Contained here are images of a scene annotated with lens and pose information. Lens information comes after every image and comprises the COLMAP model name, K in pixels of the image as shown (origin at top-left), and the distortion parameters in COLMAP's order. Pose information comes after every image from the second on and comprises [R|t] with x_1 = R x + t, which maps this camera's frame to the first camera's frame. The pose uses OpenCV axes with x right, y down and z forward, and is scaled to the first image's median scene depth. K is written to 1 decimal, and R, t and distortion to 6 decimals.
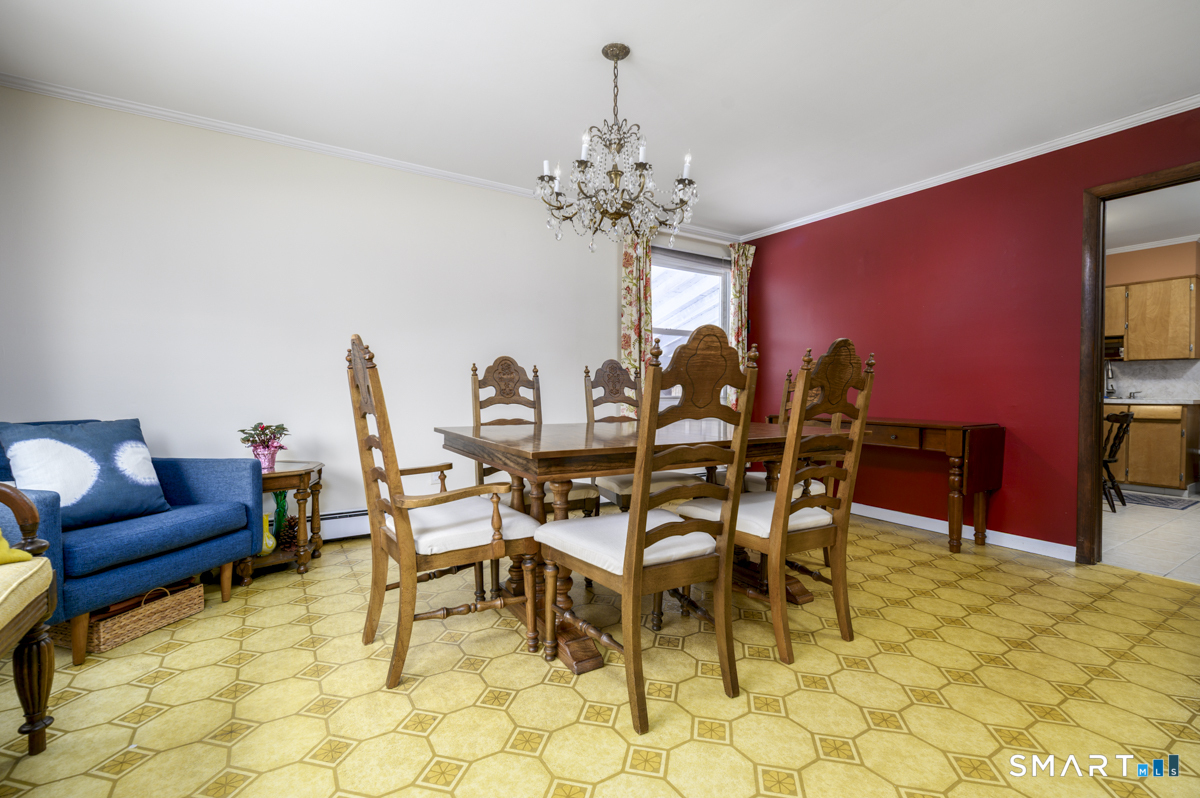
lens RADIAL K [[524.7, 0, 599.7], [0, 524.7, 404.1], [0, 0, 1]] dist [-0.003059, -0.000171]
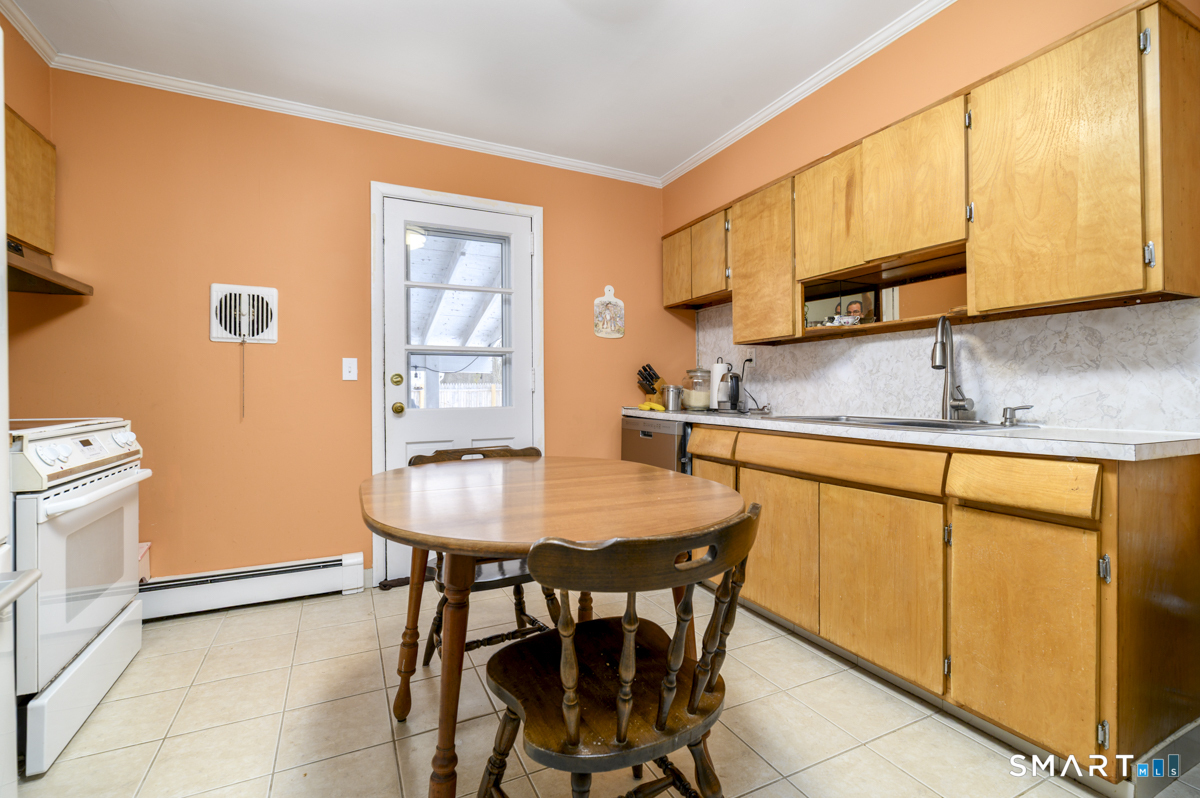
lens RADIAL K [[524.7, 0, 601.0], [0, 524.7, 393.0], [0, 0, 1]] dist [-0.003059, -0.000171]
pose [[0.992675, -0.001108, -0.120812, 0.833115], [-0.002101, 0.999648, -0.026437, -0.023603], [0.120798, 0.026497, 0.992323, 0.655974]]
